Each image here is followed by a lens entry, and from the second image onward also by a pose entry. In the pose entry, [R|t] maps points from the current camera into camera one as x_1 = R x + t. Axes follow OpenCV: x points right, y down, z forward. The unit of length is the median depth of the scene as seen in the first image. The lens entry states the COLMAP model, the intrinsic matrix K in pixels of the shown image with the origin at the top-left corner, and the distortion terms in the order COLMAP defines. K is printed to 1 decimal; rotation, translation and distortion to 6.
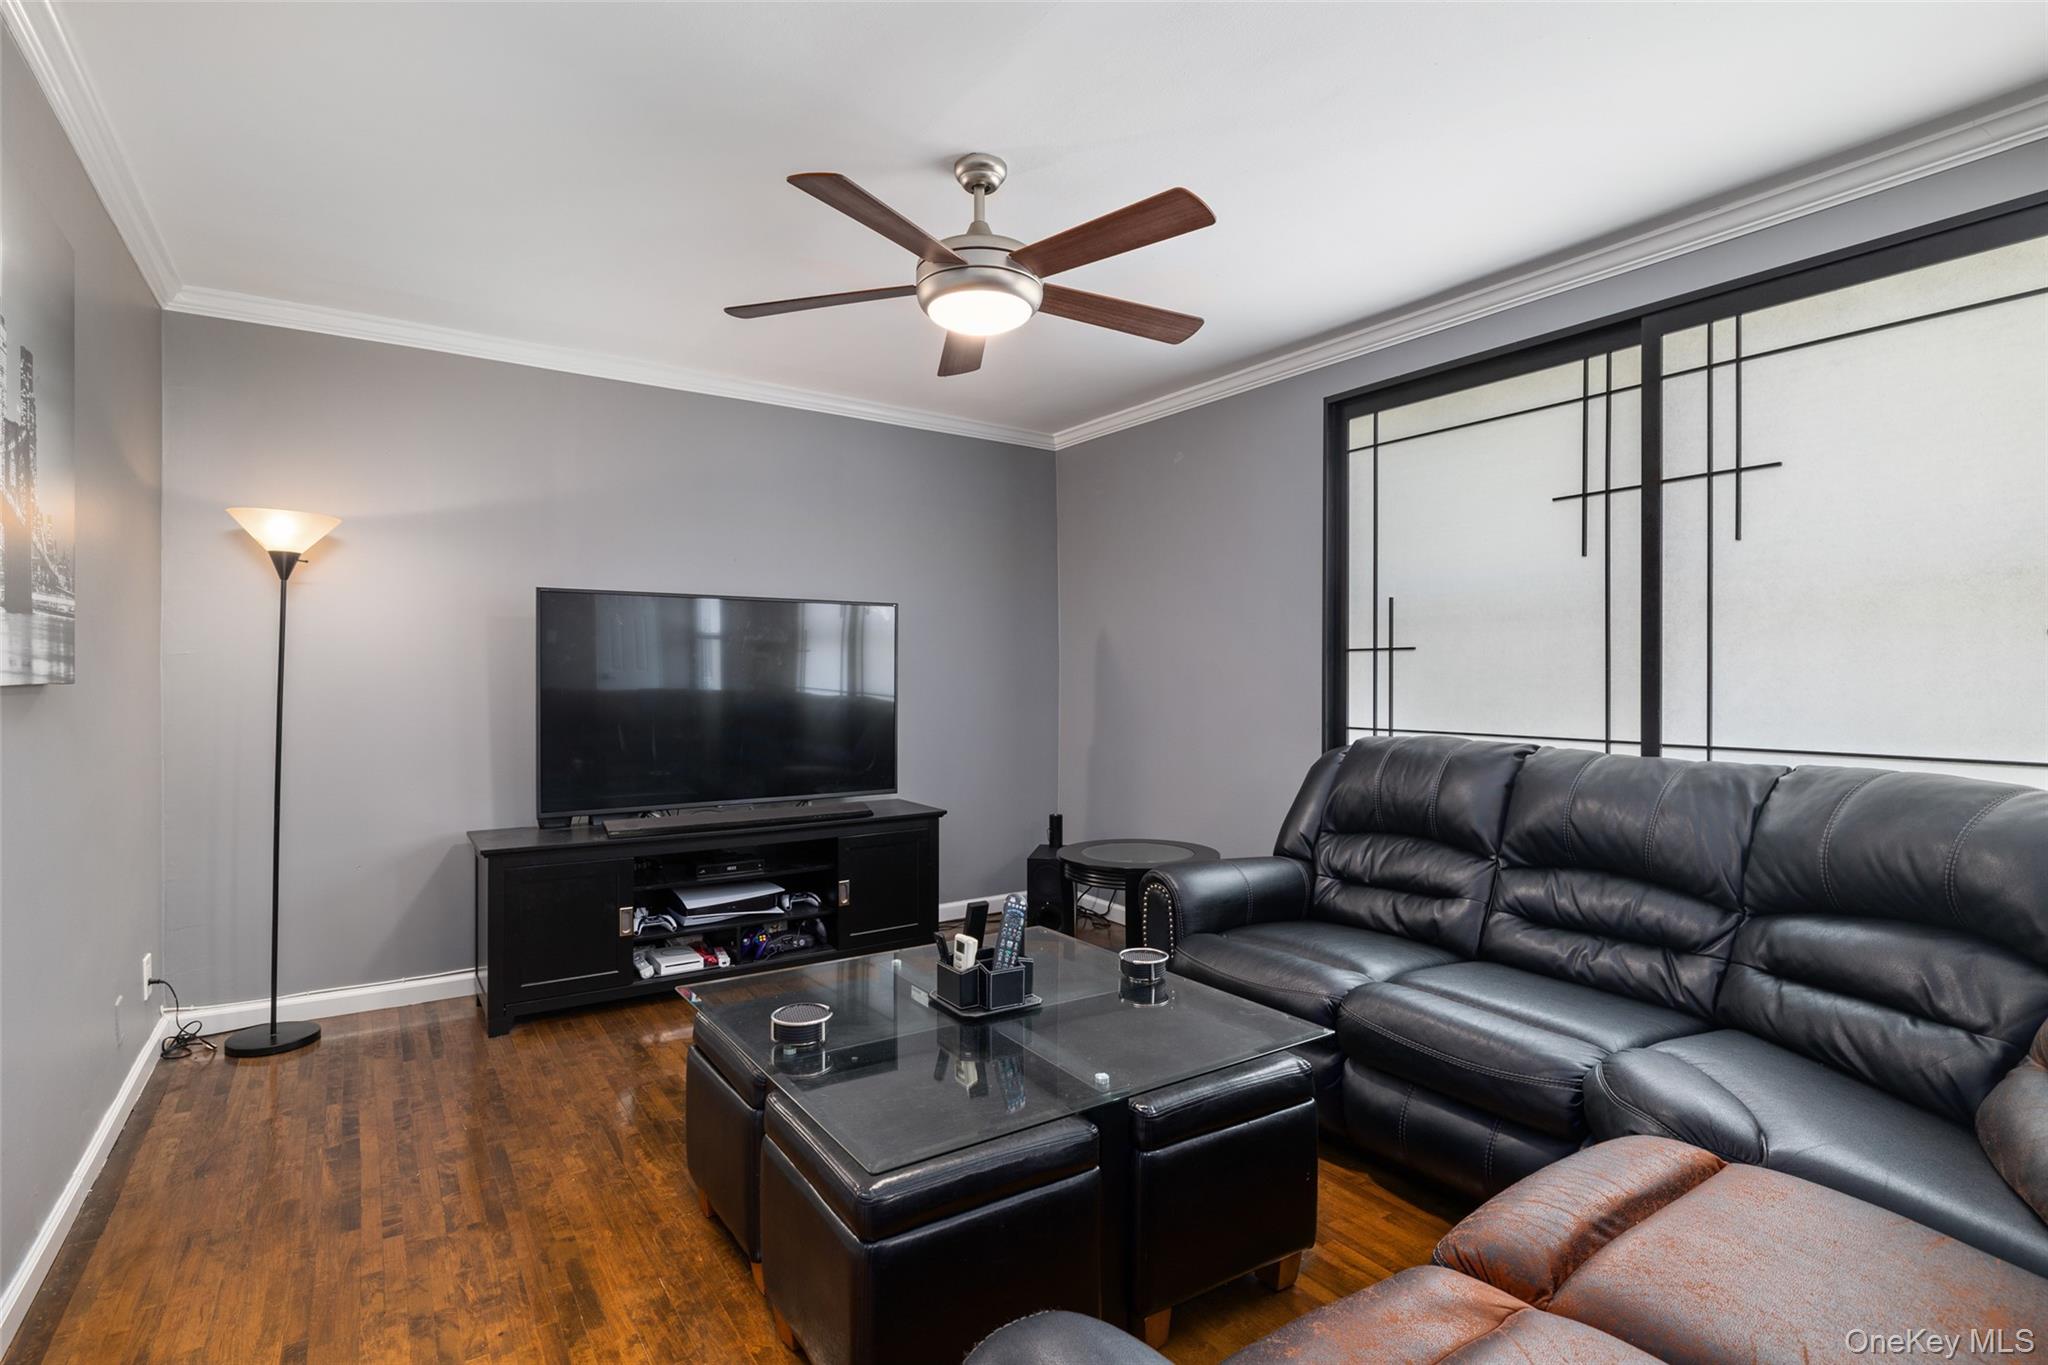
lens RADIAL K [[979.2, 0, 1011.9], [0, 979.2, 680.4], [0, 0, 1]] dist [-0.000453, -0.000177]
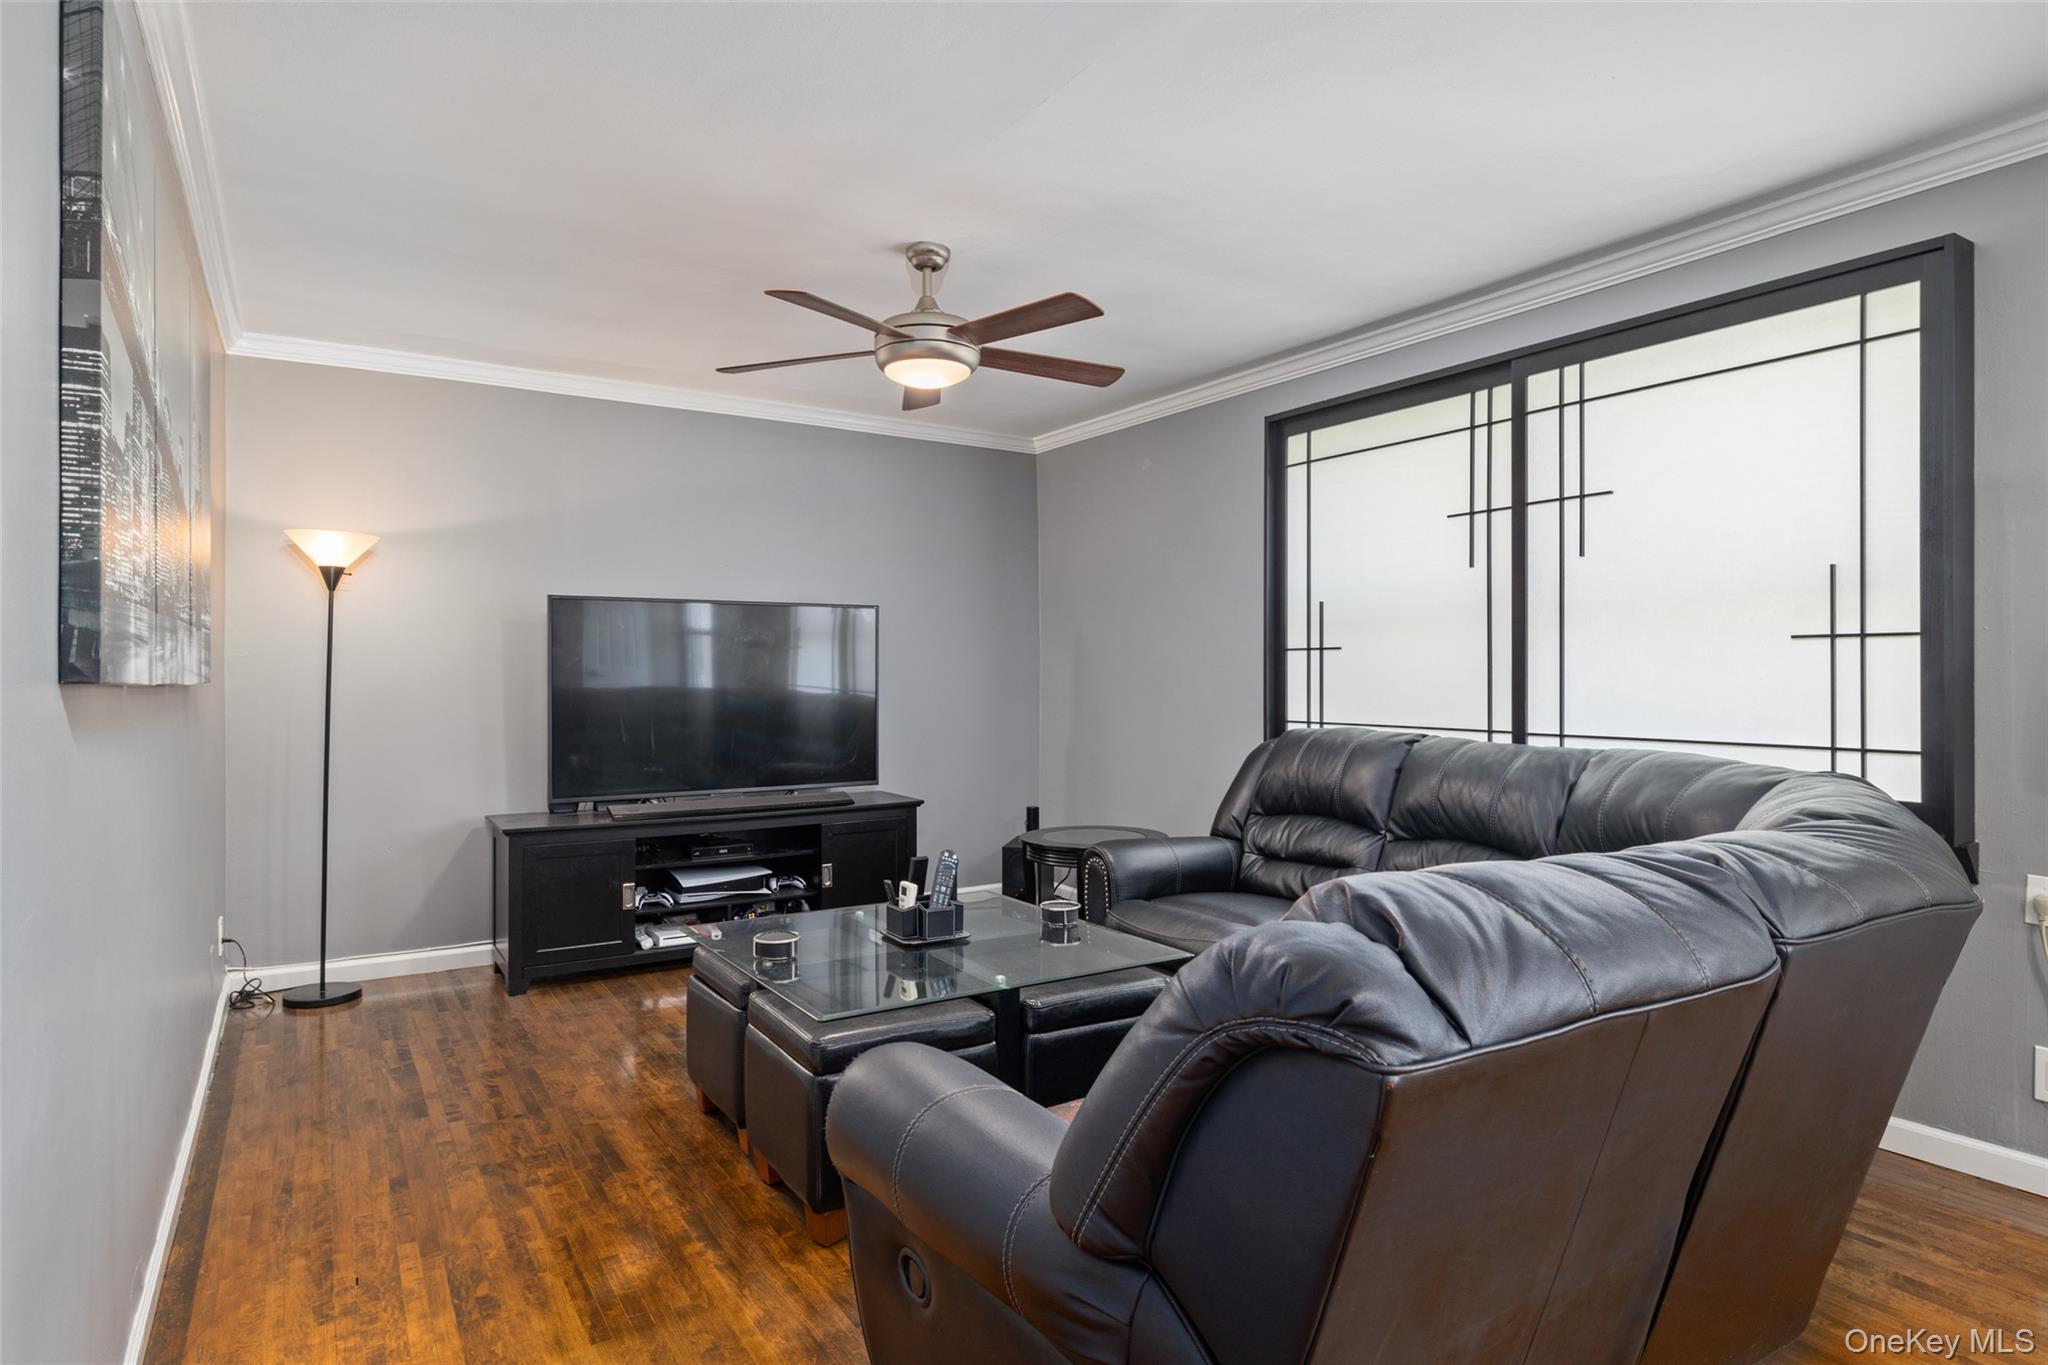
lens RADIAL K [[1133.0, 0, 1011.3], [0, 1133.0, 676.8], [0, 0, 1]] dist [0.006781, -0.000823]
pose [[0.999546, -0.001829, -0.030058, 0.090828], [0.001823, 0.999998, -0.000233, -0.001277], [0.030058, 0.000178, 0.999548, -0.315521]]
